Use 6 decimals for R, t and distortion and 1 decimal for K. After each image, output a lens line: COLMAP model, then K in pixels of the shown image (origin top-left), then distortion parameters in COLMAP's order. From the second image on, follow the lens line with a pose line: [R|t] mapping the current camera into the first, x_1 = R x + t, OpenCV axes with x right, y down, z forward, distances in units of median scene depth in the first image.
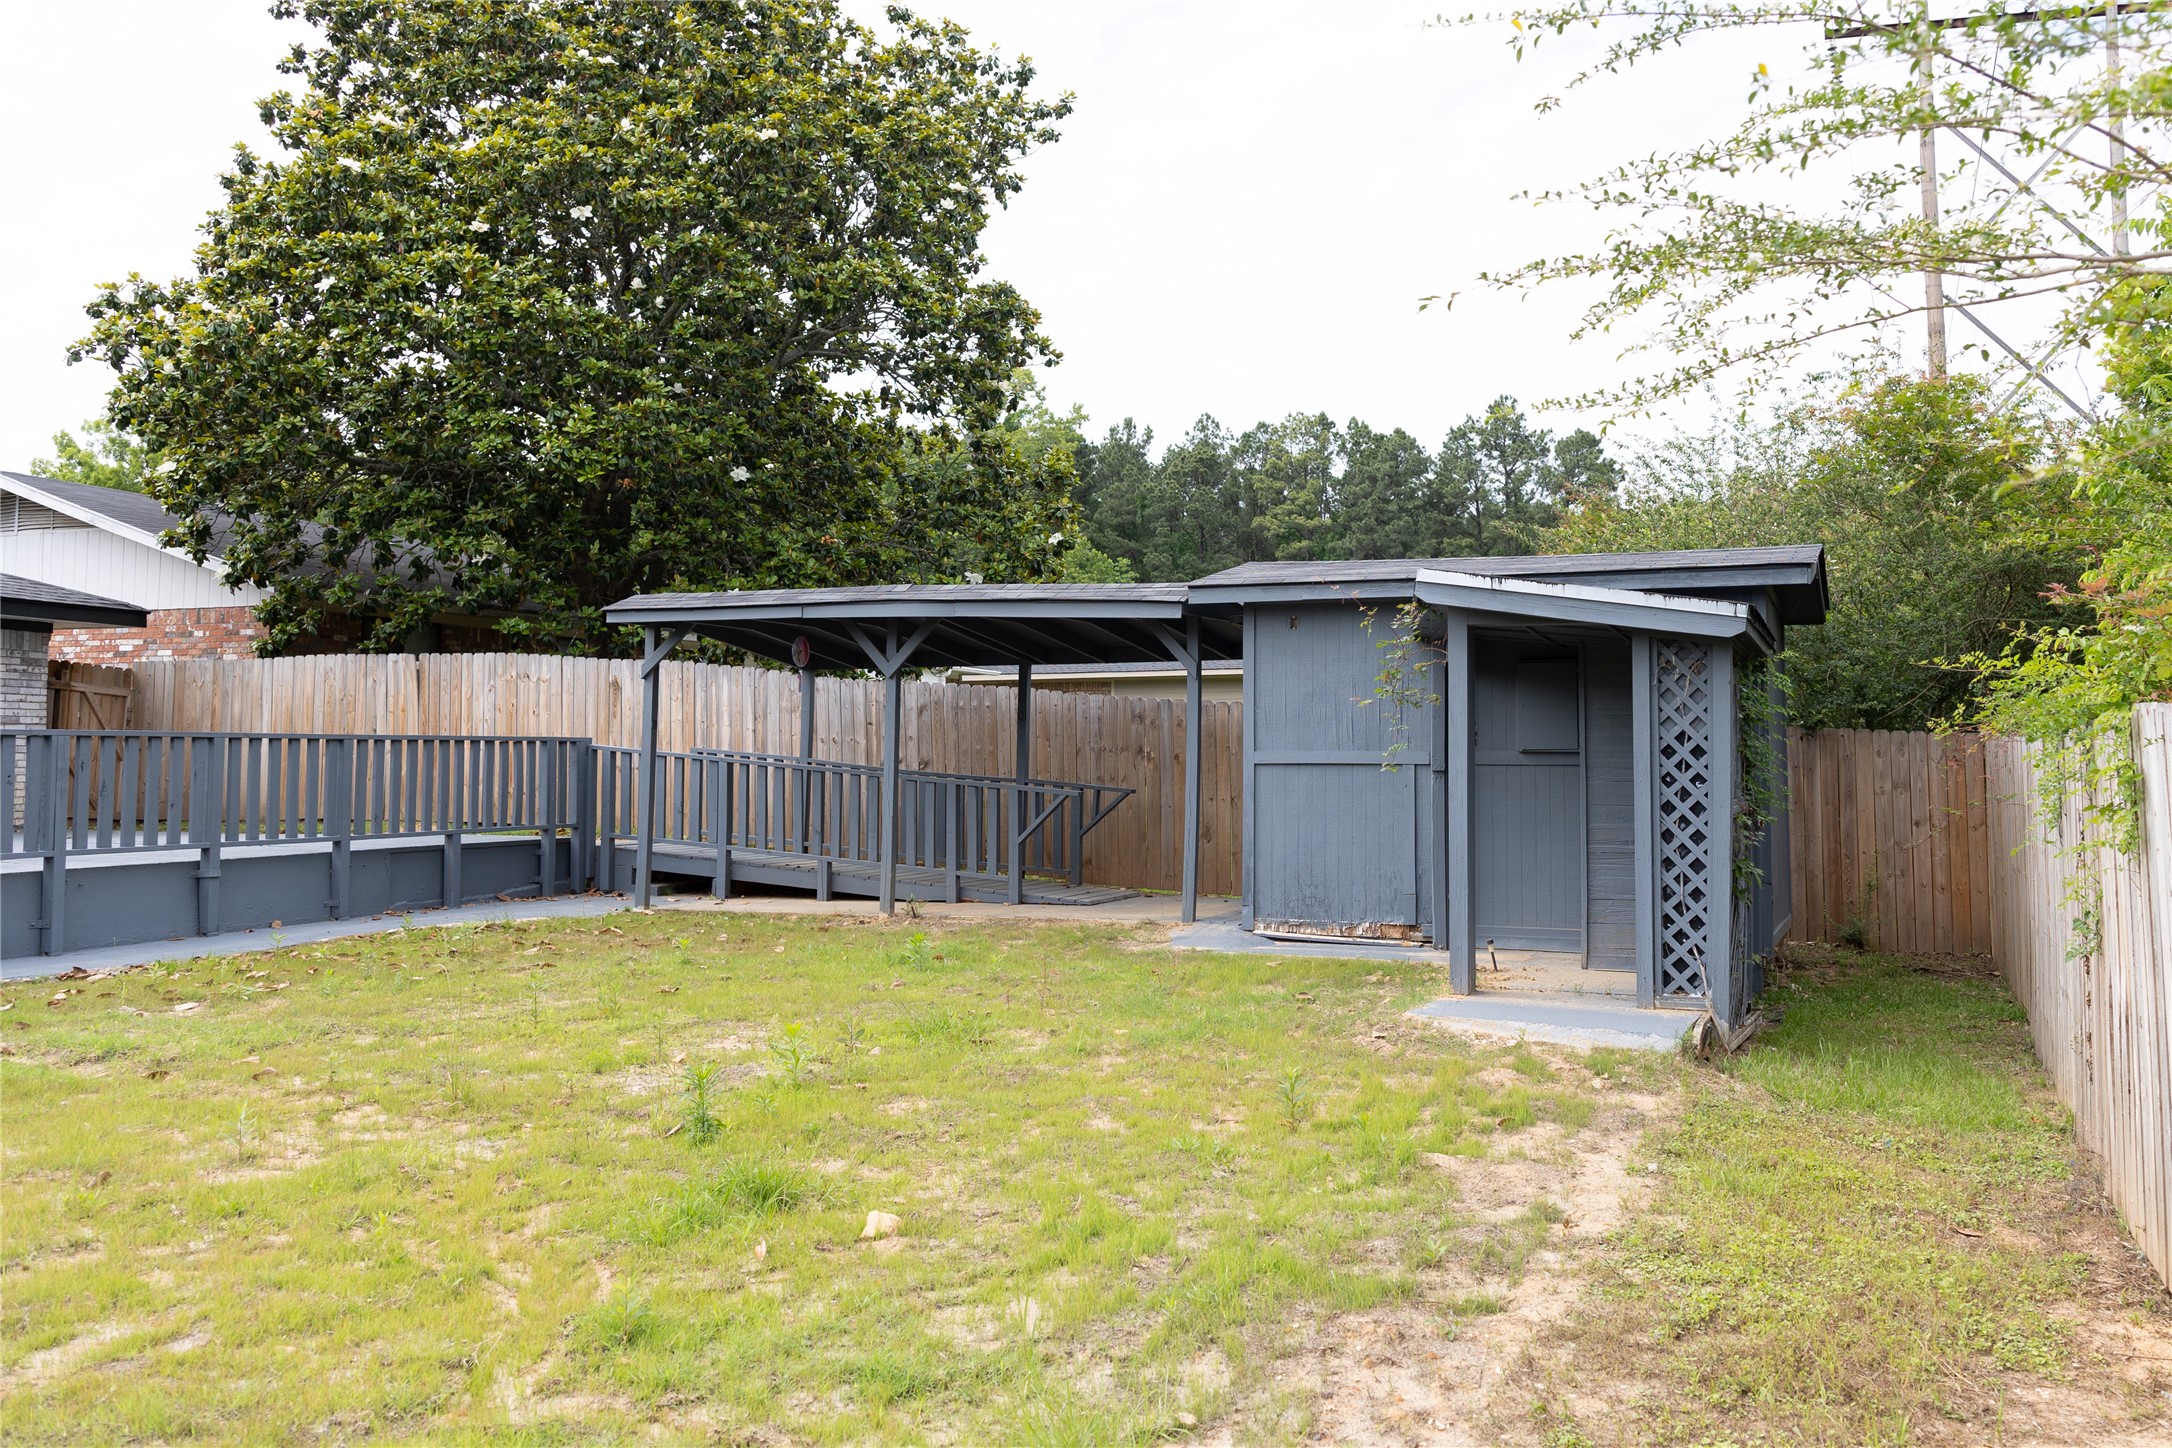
lens RADIAL K [[1875.6, 0, 1234.7], [0, 1875.6, 653.6], [0, 0, 1]] dist [0.011275, -0.036556]
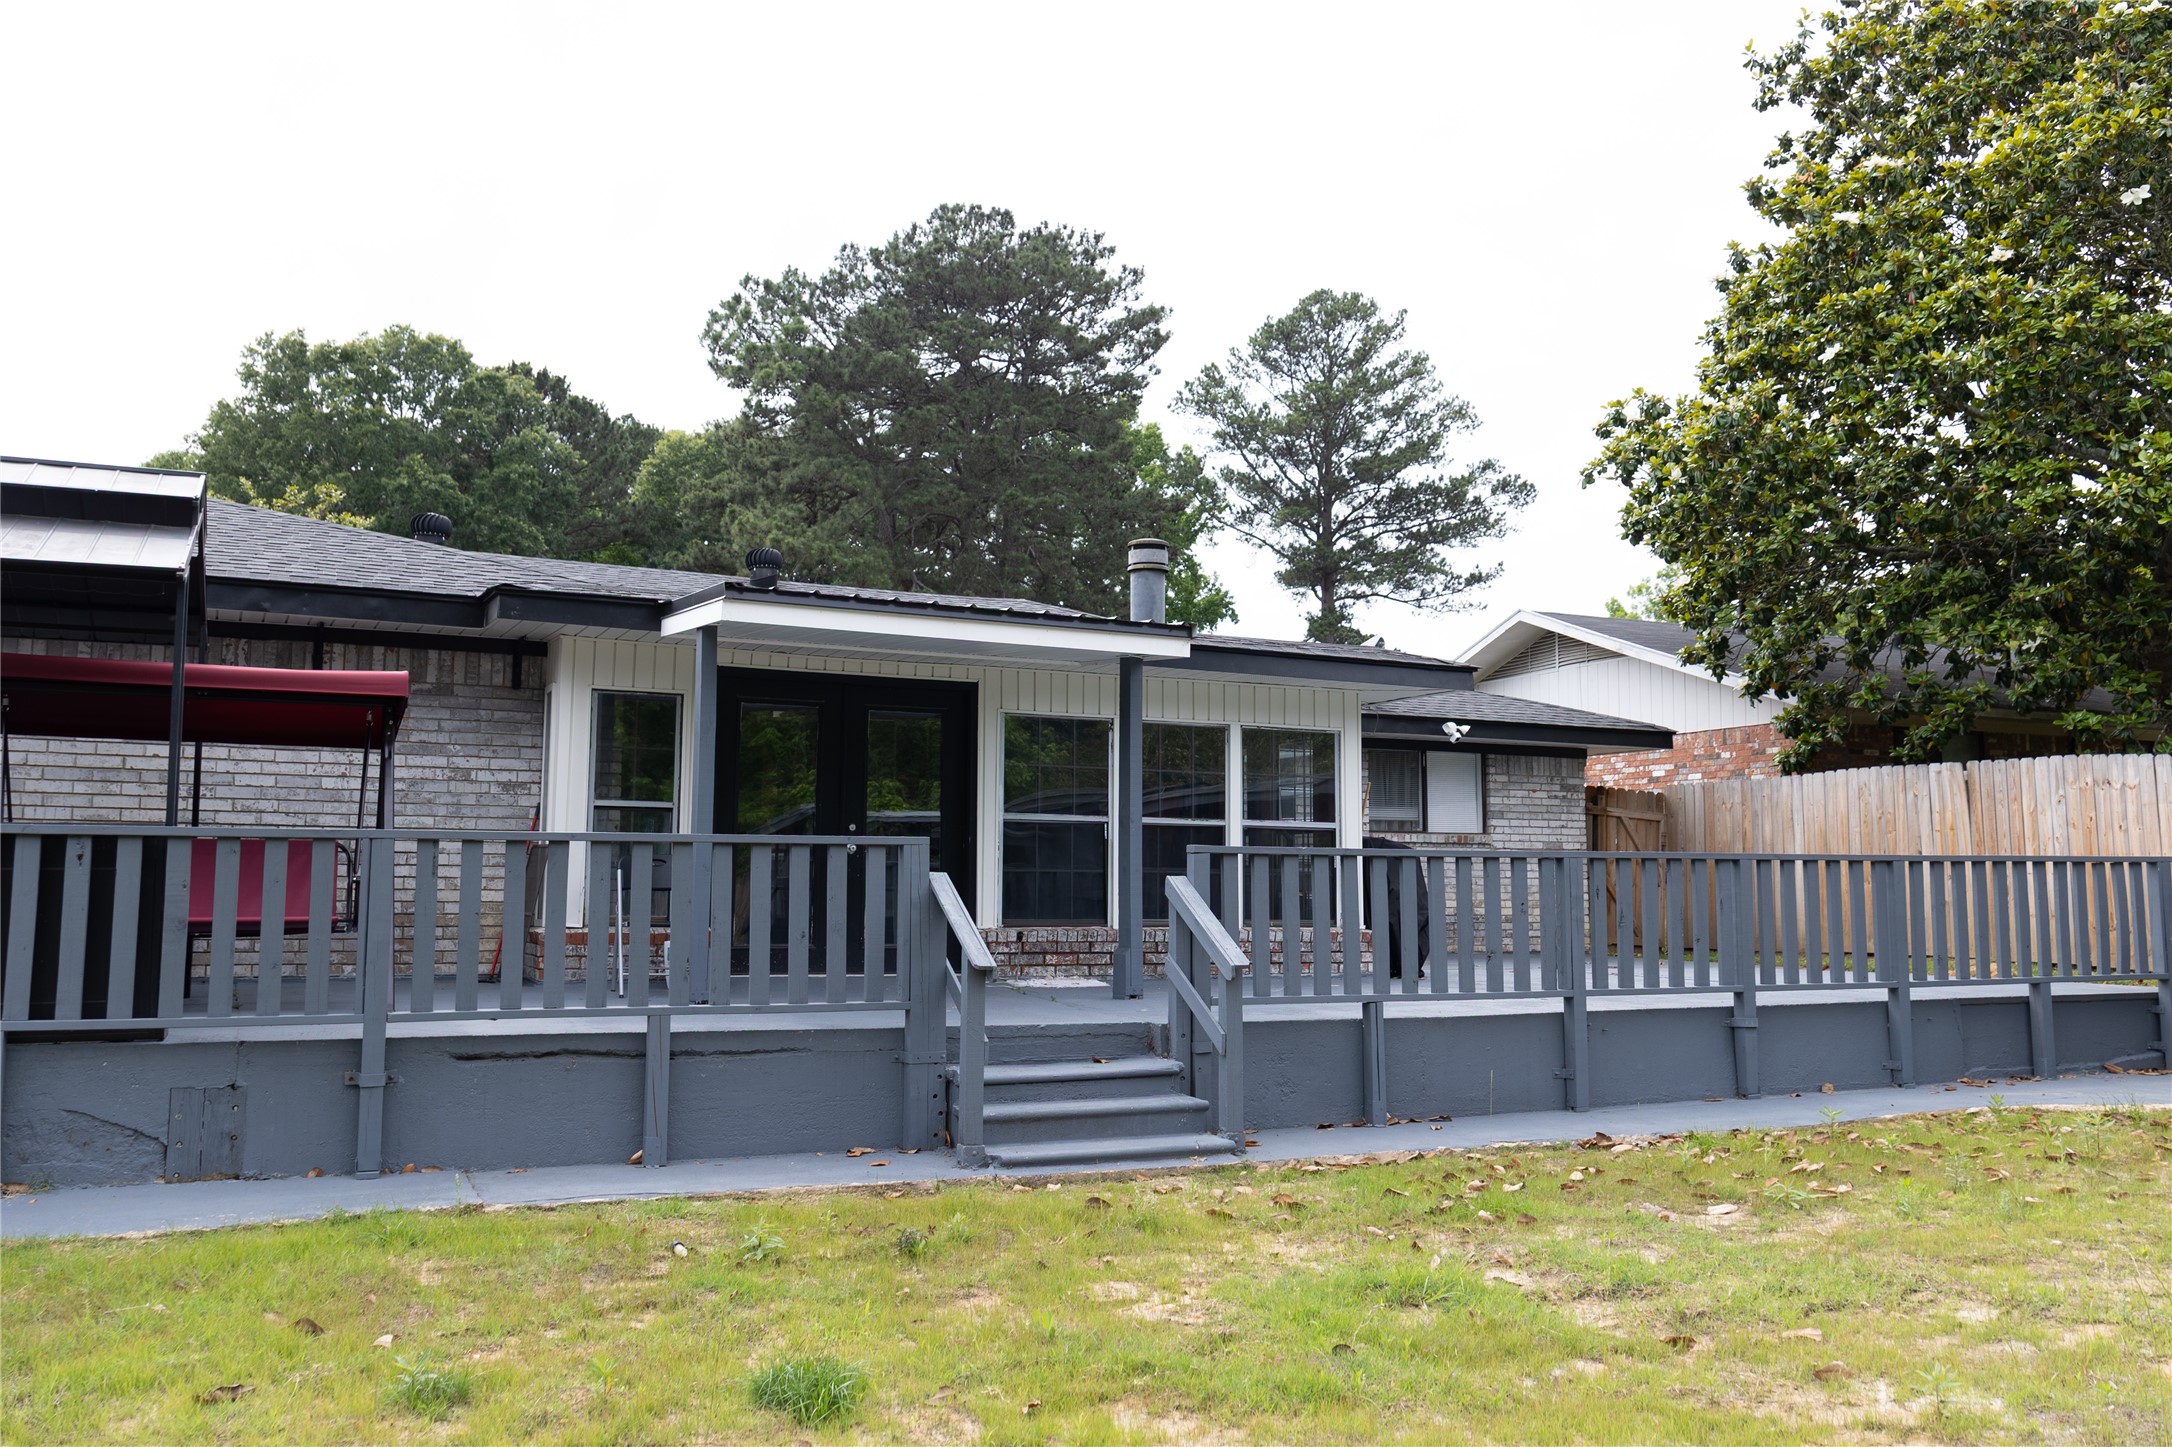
lens RADIAL K [[1780.8, 0, 1079.4], [0, 1780.8, 699.8], [0, 0, 1]] dist [0.004374, -0.011583]
pose [[0.653009, -0.076335, -0.753494, -0.089614], [0.039966, 0.996994, -0.066368, 0.010104], [0.756295, 0.013225, 0.654097, 0.173623]]
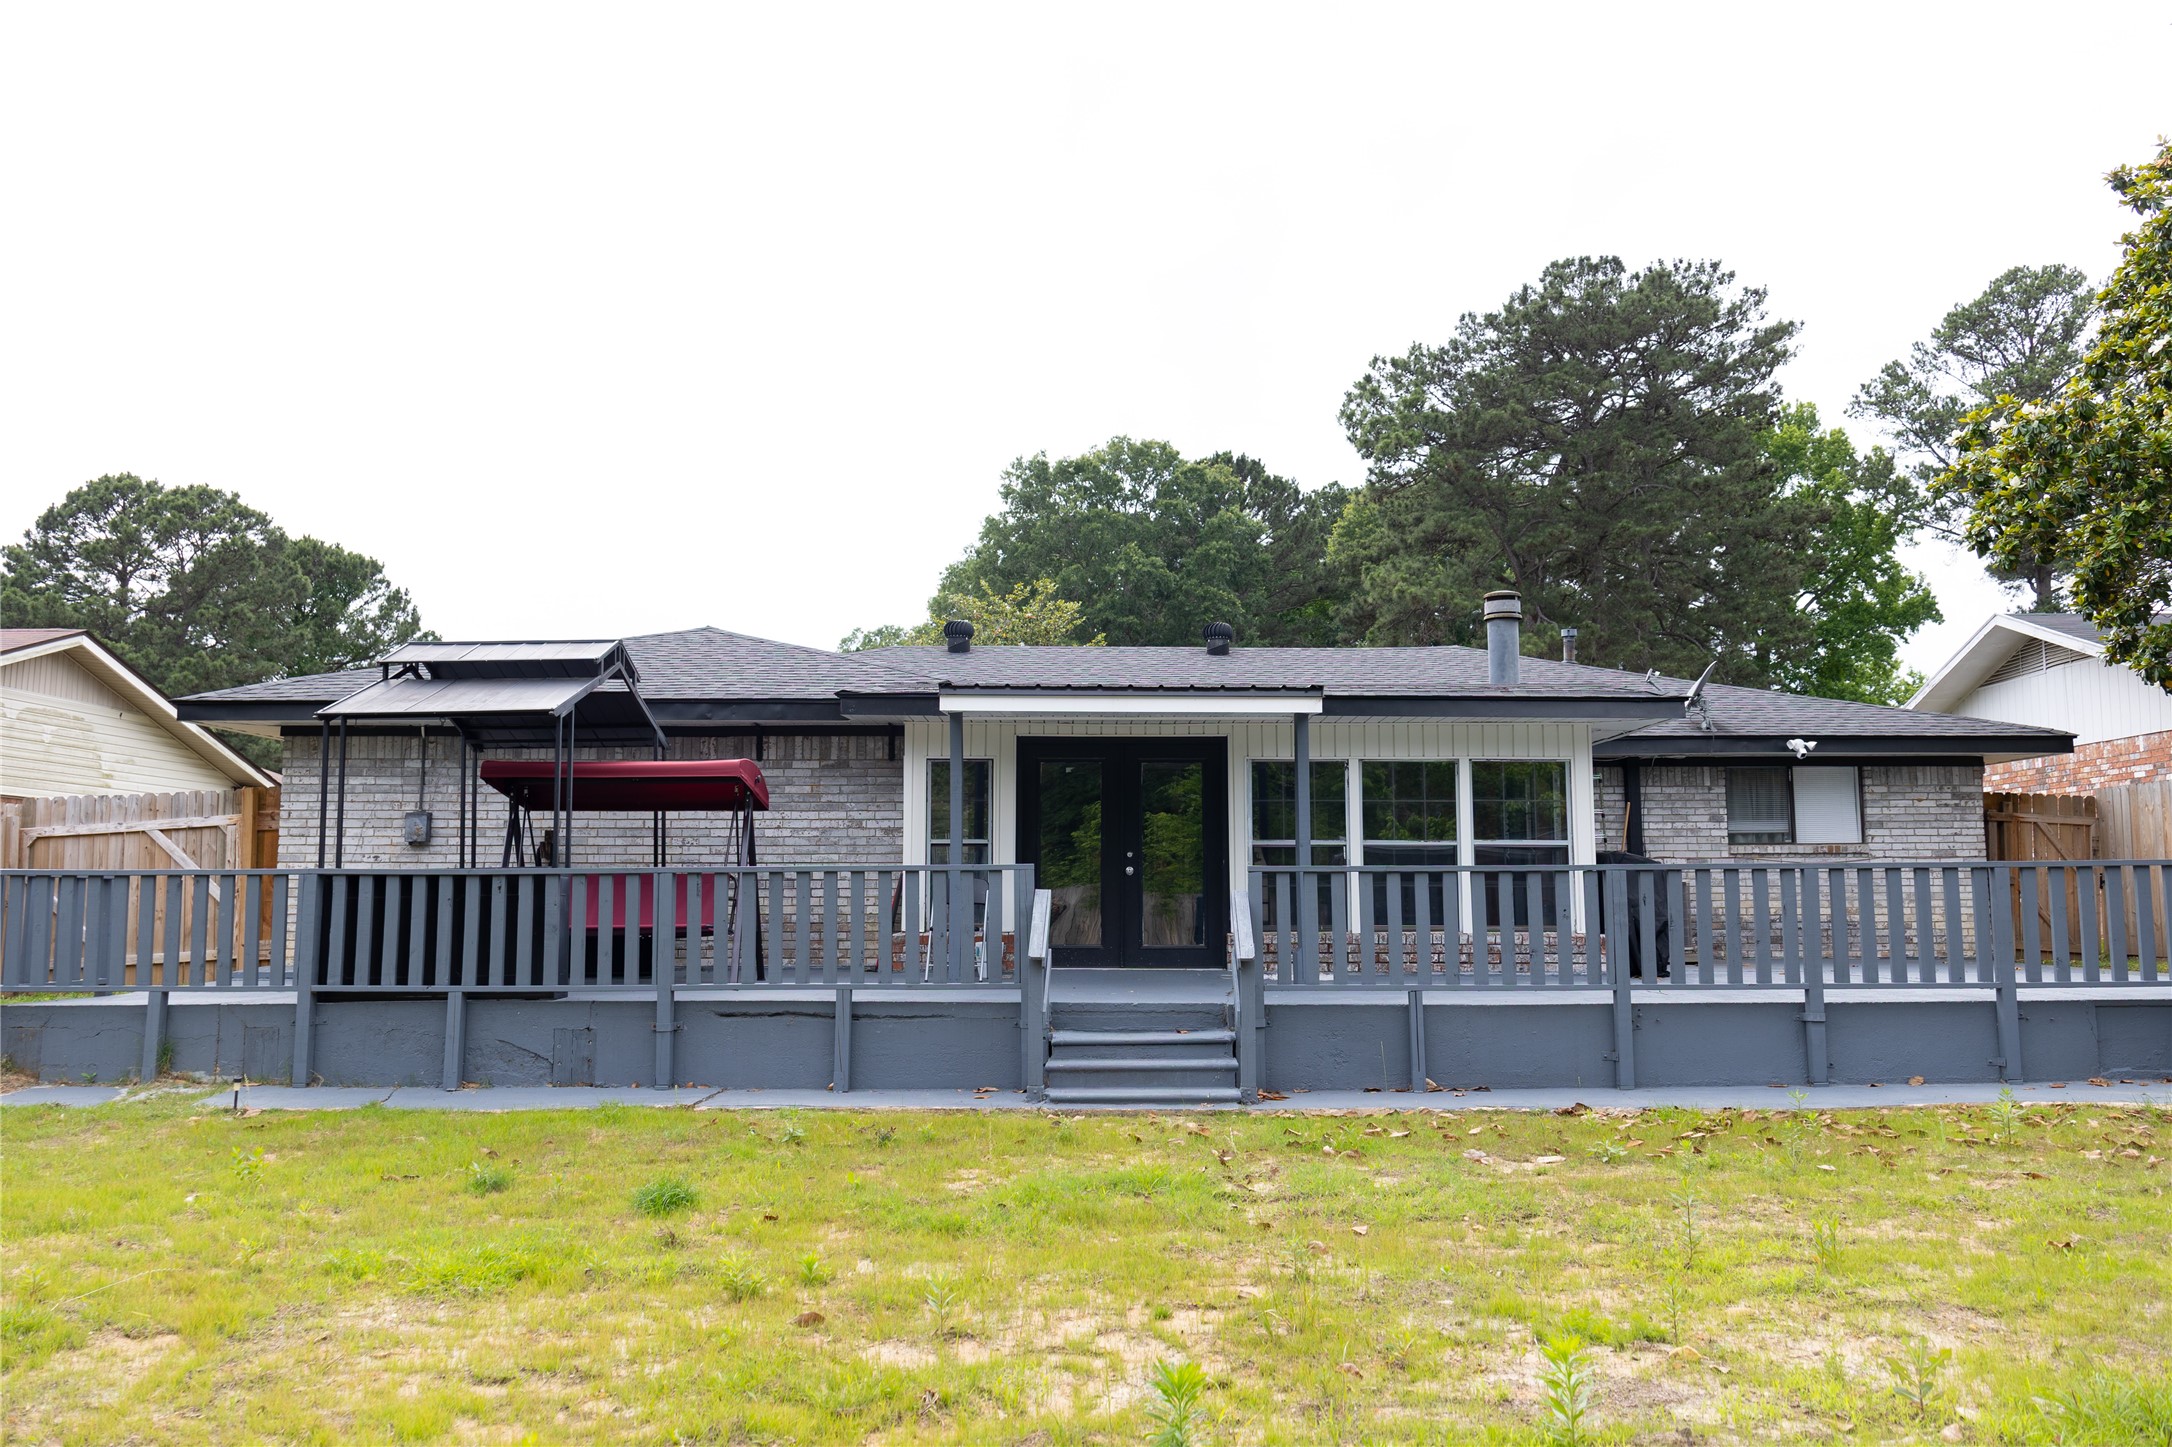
lens RADIAL K [[1659.6, 0, 1086.0], [0, 1659.6, 723.5], [0, 0, 1]] dist [0.018094, -0.042784]
pose [[0.257333, -0.105463, -0.960550, 0.104582], [0.062266, 0.993770, -0.092430, 0.019129], [0.964315, -0.036025, 0.262297, 0.306628]]
